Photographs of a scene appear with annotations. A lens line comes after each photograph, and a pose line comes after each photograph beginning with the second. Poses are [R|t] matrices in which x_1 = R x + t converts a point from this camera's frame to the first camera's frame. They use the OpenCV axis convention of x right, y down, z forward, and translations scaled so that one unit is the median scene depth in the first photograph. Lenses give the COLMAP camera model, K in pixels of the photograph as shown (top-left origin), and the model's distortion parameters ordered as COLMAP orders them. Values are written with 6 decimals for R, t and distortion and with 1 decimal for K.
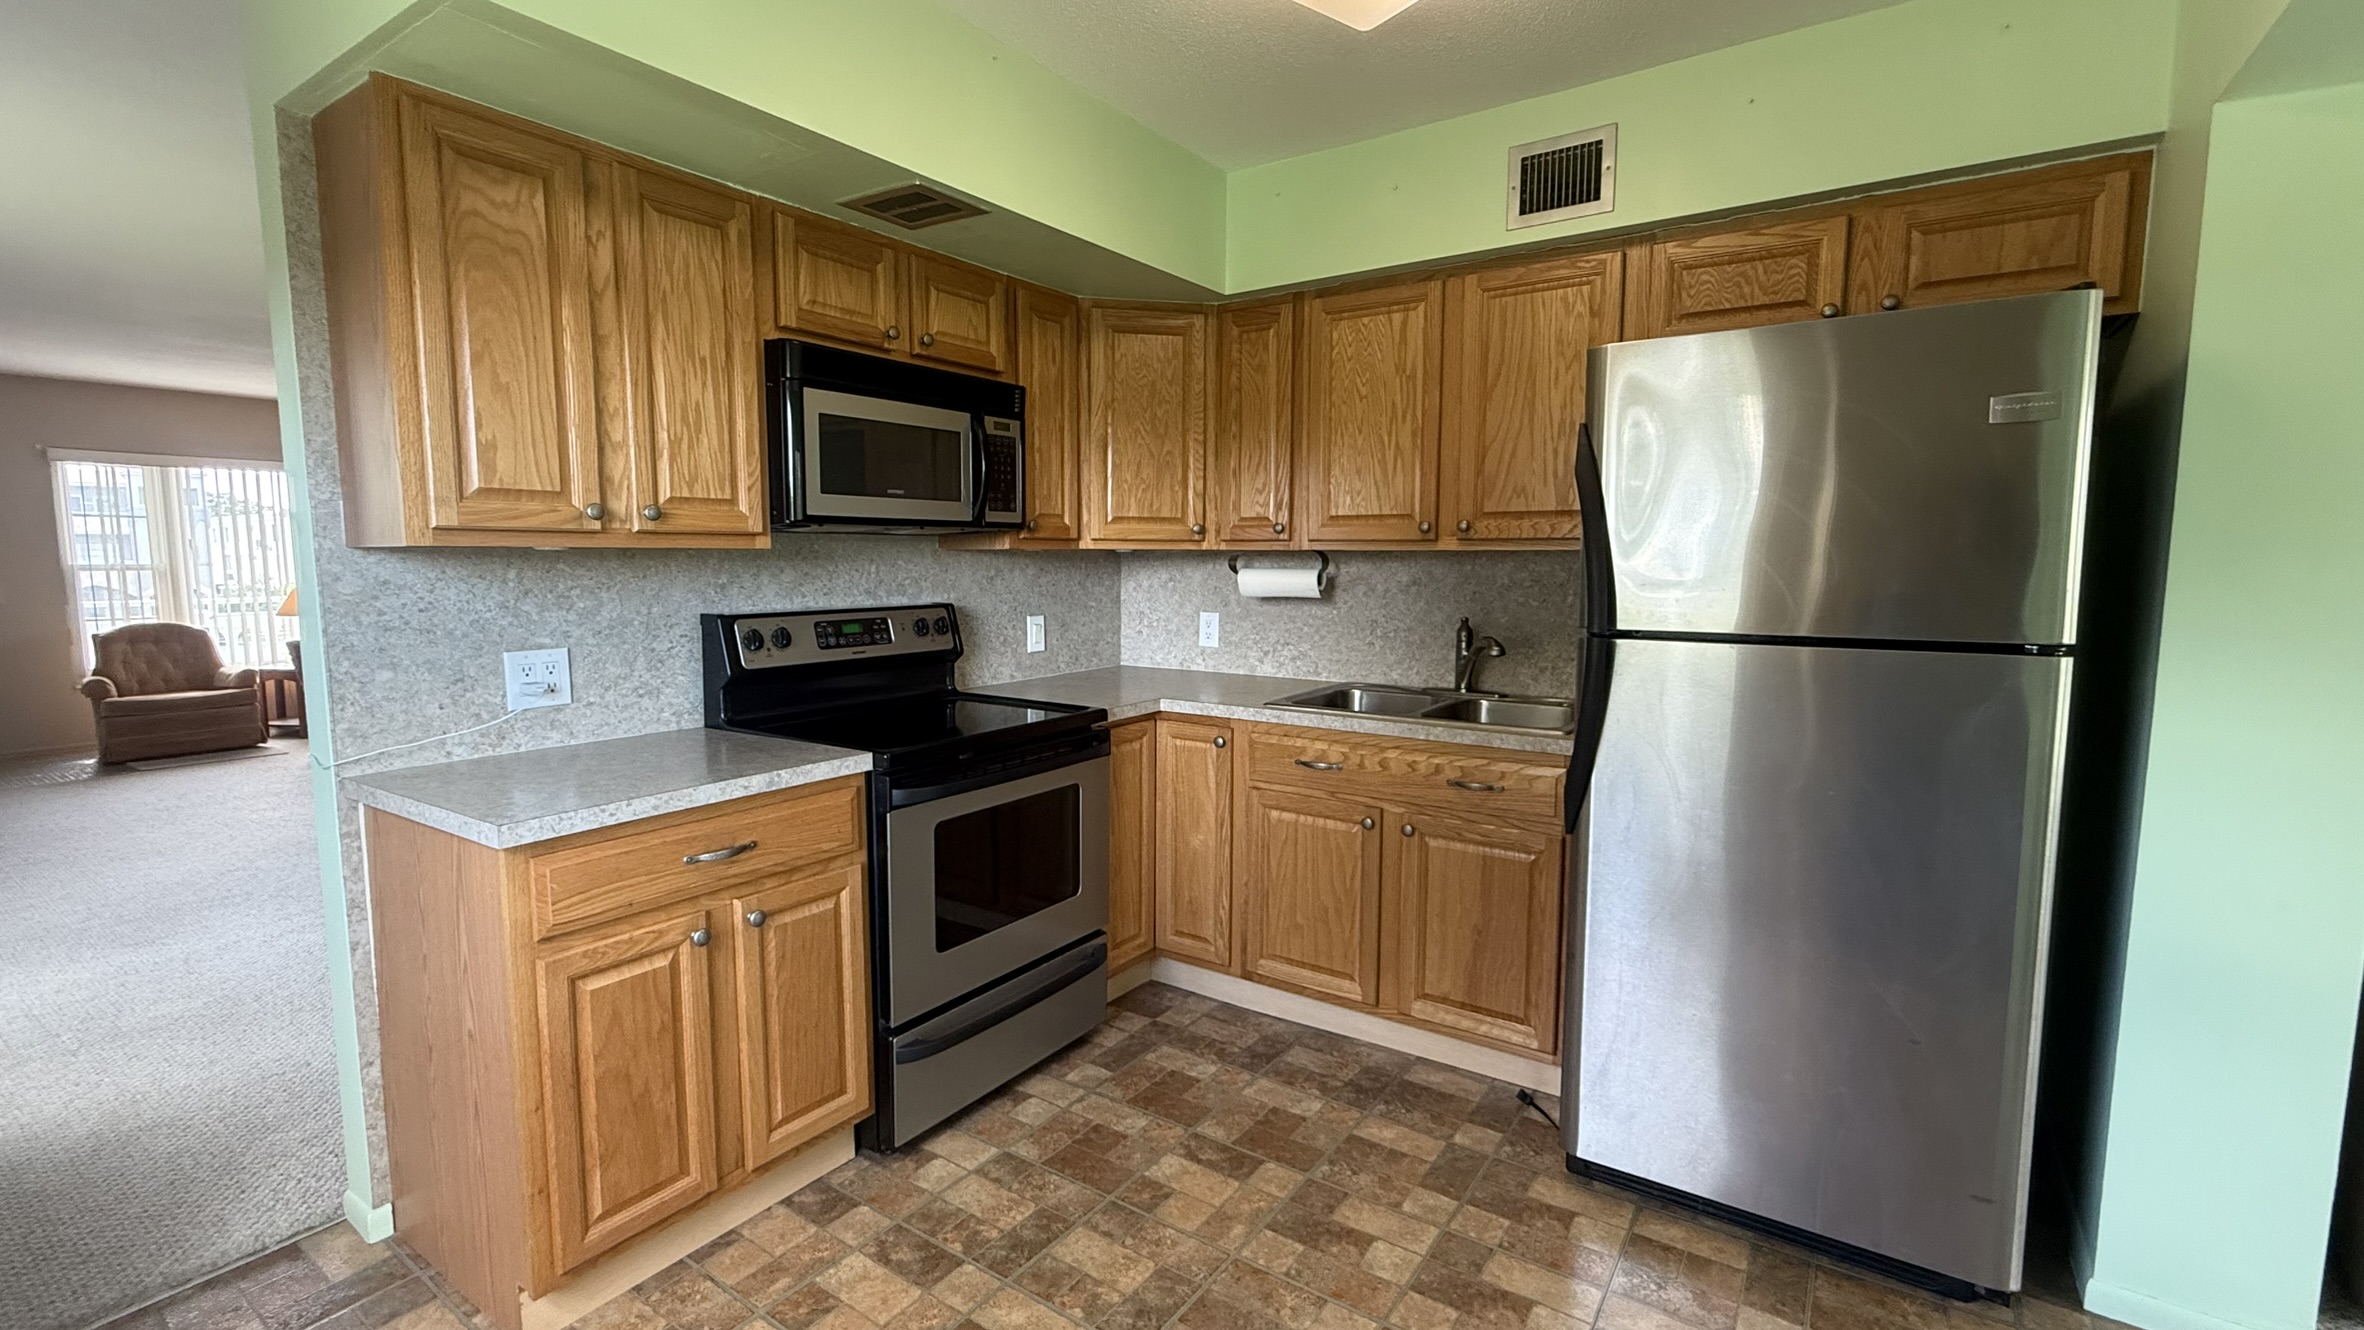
lens RADIAL K [[1005.7, 0, 1182.0], [0, 1005.7, 665.0], [0, 0, 1]] dist [0.000476, 0.000127]
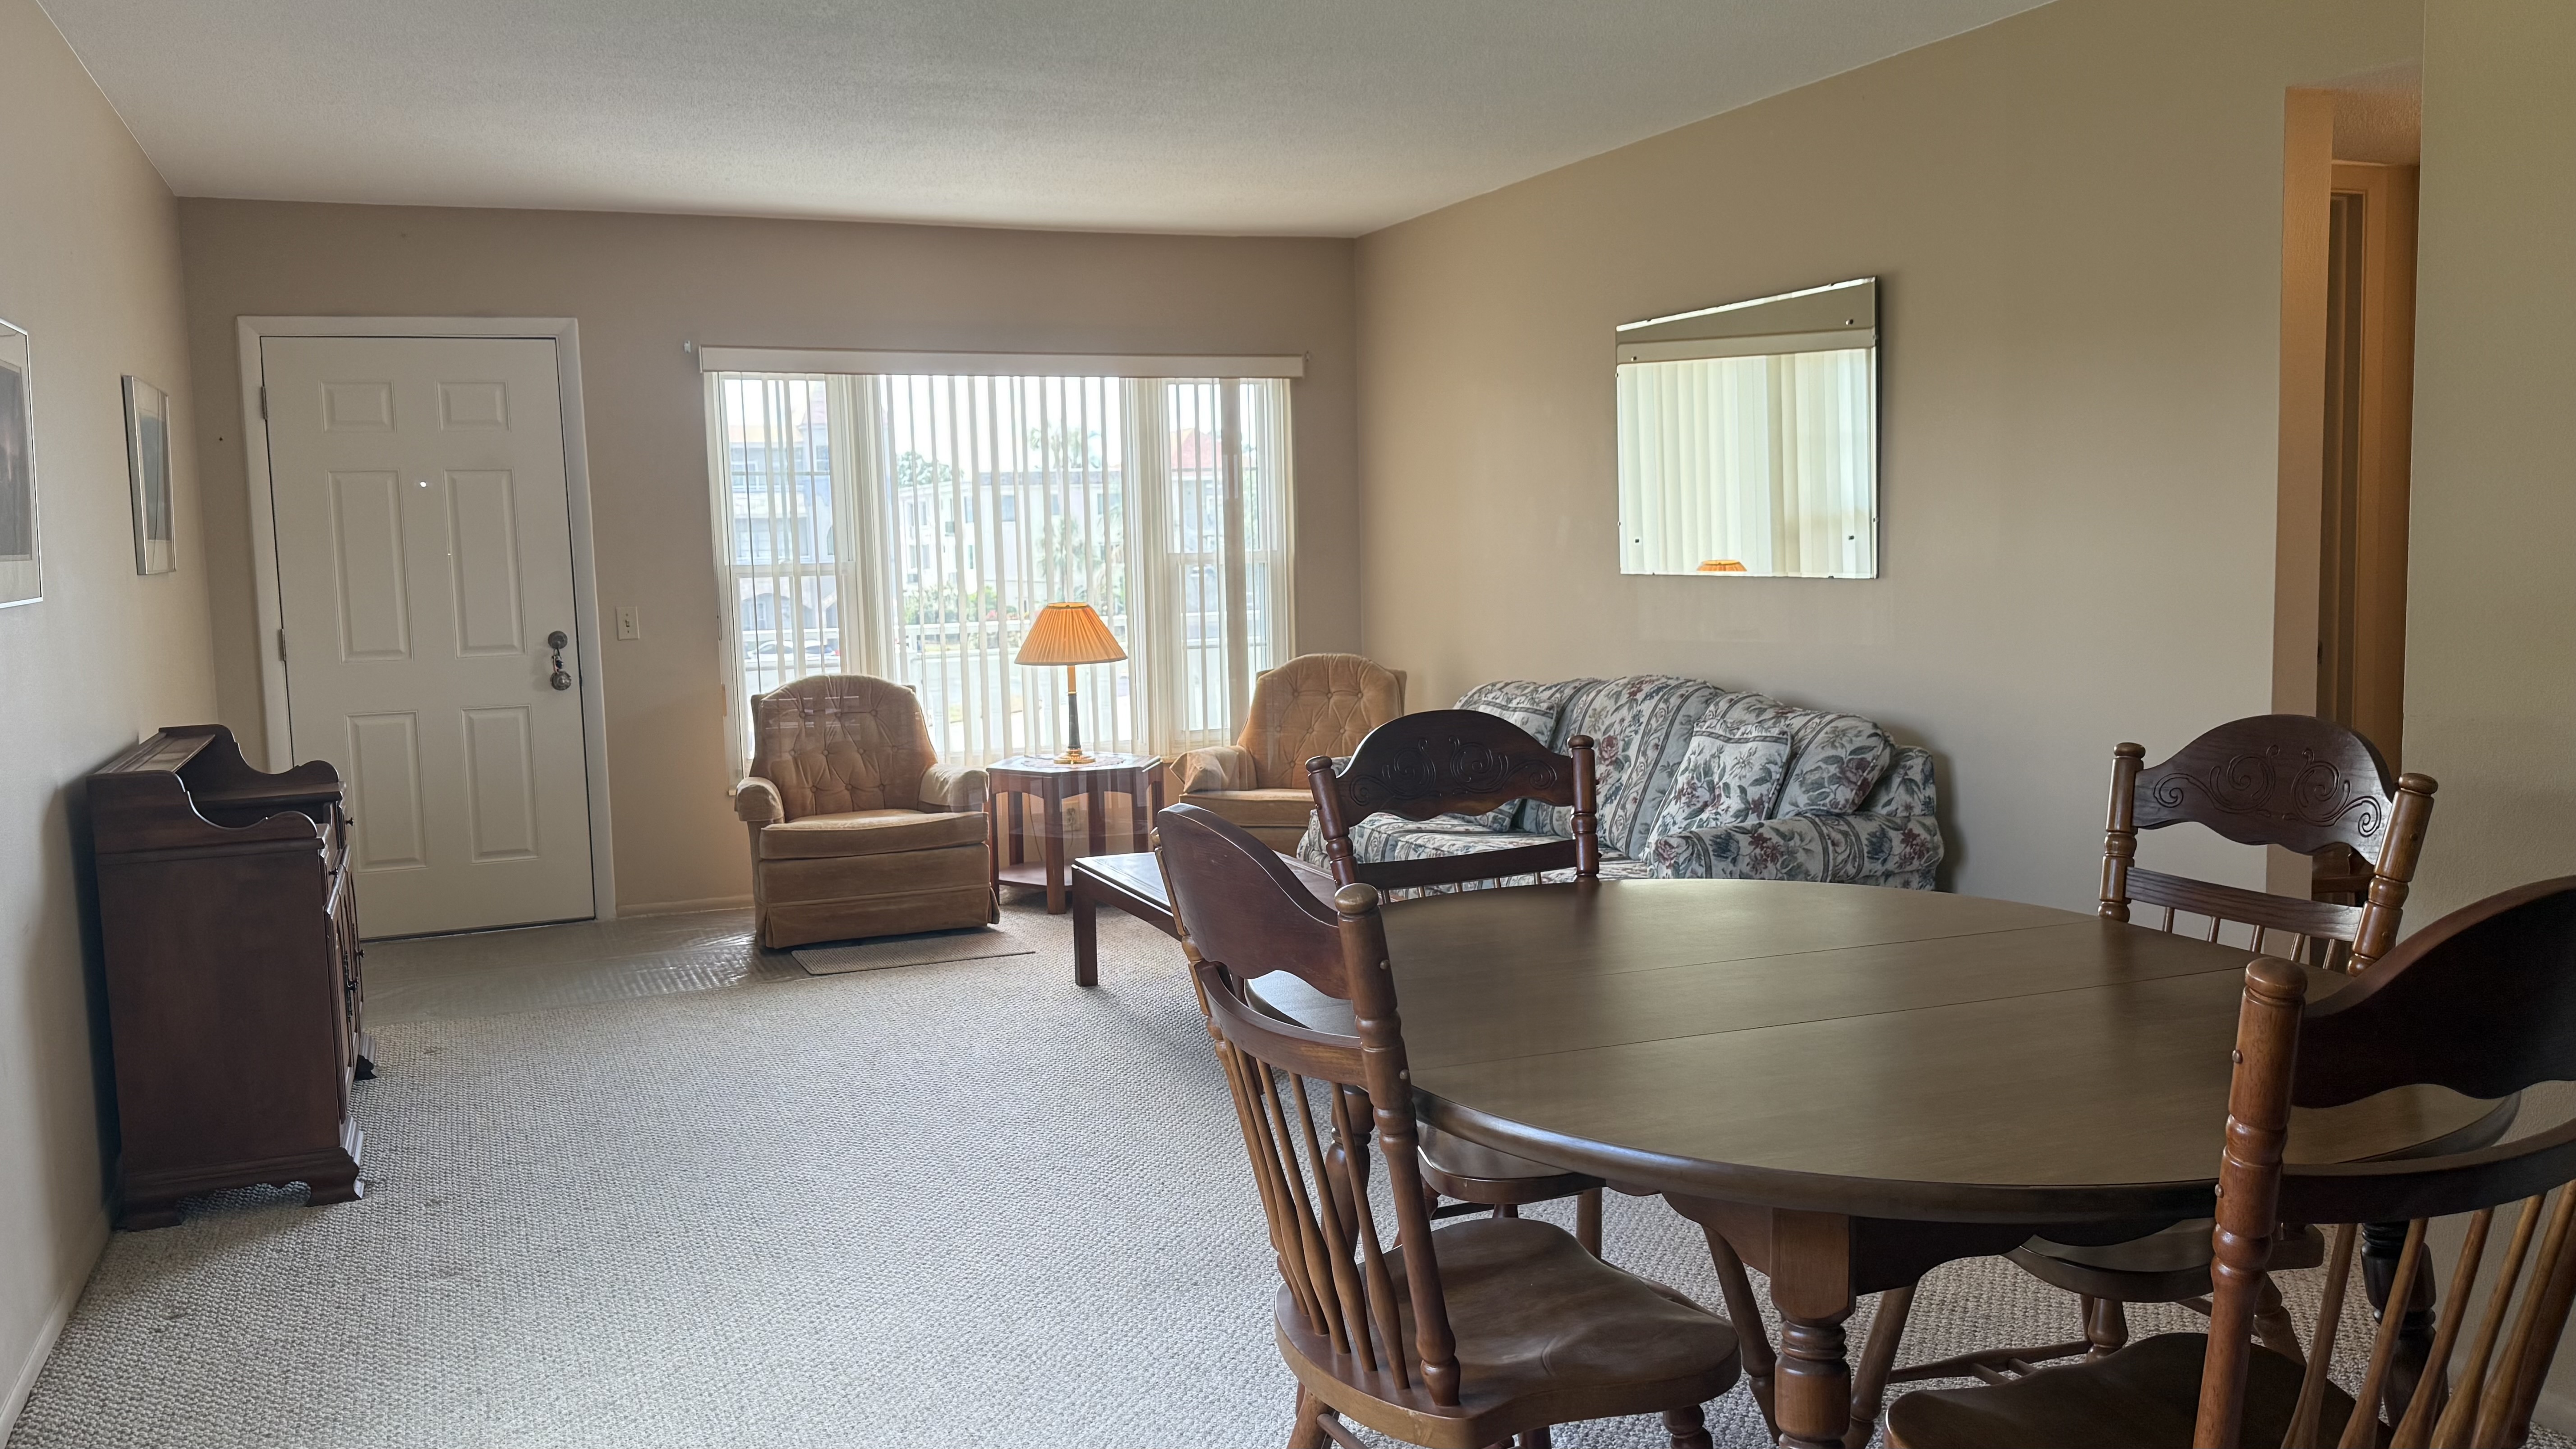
lens RADIAL K [[1966.5, 0, 1288.0], [0, 1966.5, 724.5], [0, 0, 1]] dist [0.185077, -0.000092]
pose [[0.844000, 0.025949, -0.535715, -0.272085], [-0.028626, 0.999585, 0.003320, -0.026526], [0.535578, 0.012533, 0.844393, 0.255520]]
